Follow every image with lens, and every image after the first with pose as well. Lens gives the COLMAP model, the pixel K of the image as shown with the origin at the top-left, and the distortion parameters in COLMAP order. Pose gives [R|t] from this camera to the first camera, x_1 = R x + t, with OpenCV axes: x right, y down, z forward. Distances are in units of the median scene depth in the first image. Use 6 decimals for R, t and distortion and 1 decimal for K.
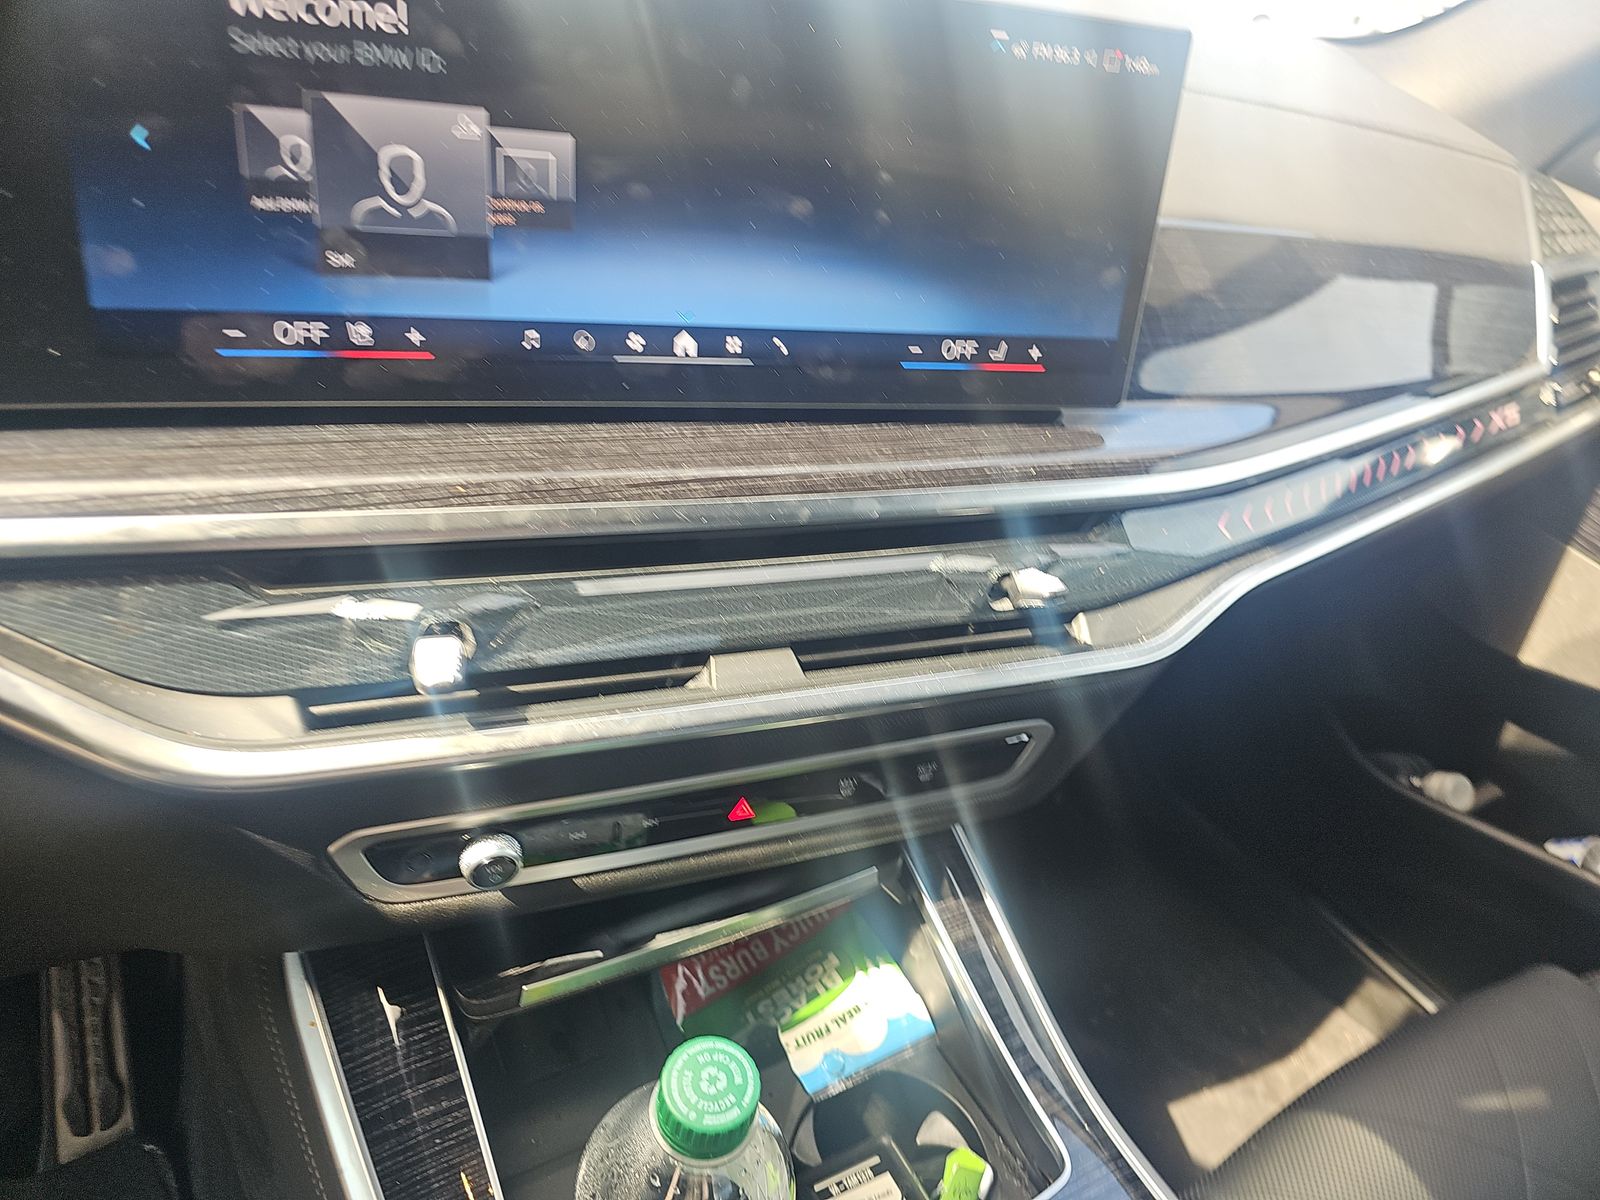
lens RADIAL K [[1094.3, 0, 781.9], [0, 1094.3, 631.7], [0, 0, 1]] dist [0.014637, -0.022589]
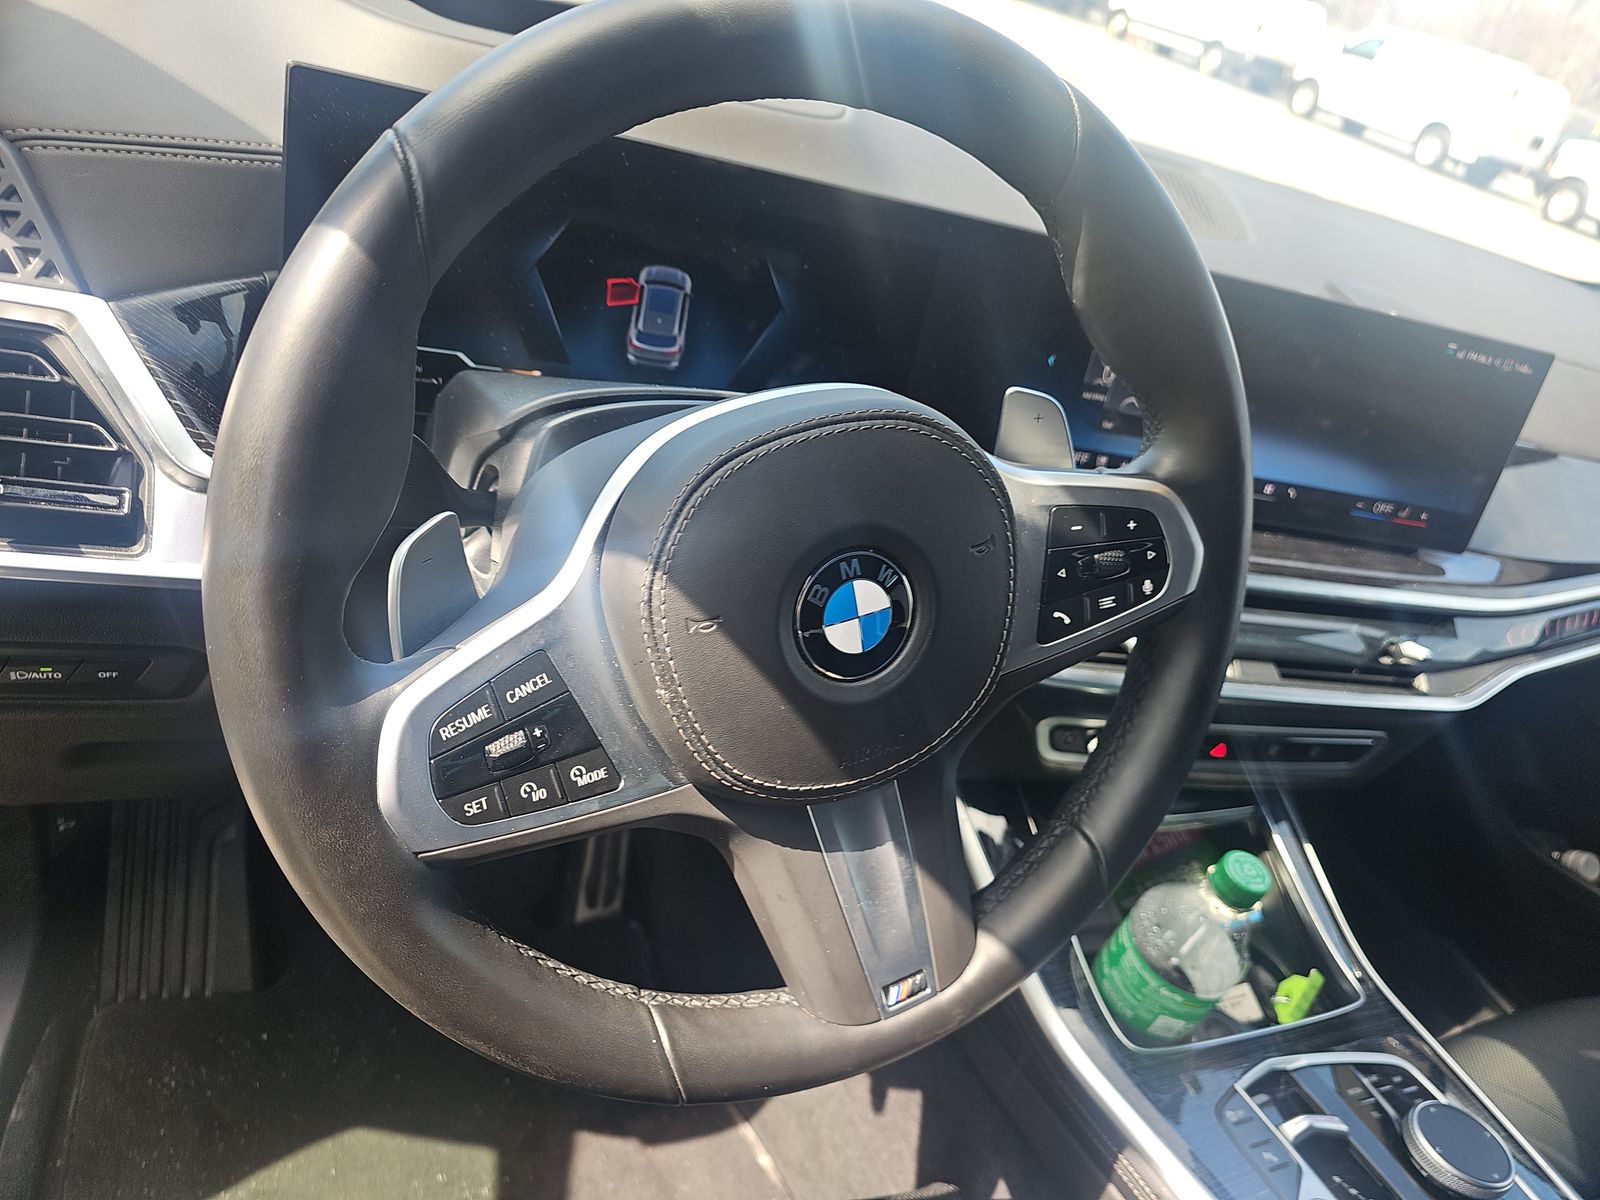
lens RADIAL K [[1094.3, 0, 795.3], [0, 1094.3, 611.4], [0, 0, 1]] dist [0.014637, -0.022589]
pose [[0.982767, 0.174499, -0.060991, -0.601466], [-0.175933, 0.984220, -0.018950, 0.093721], [0.056722, 0.029354, 0.997958, -0.748345]]
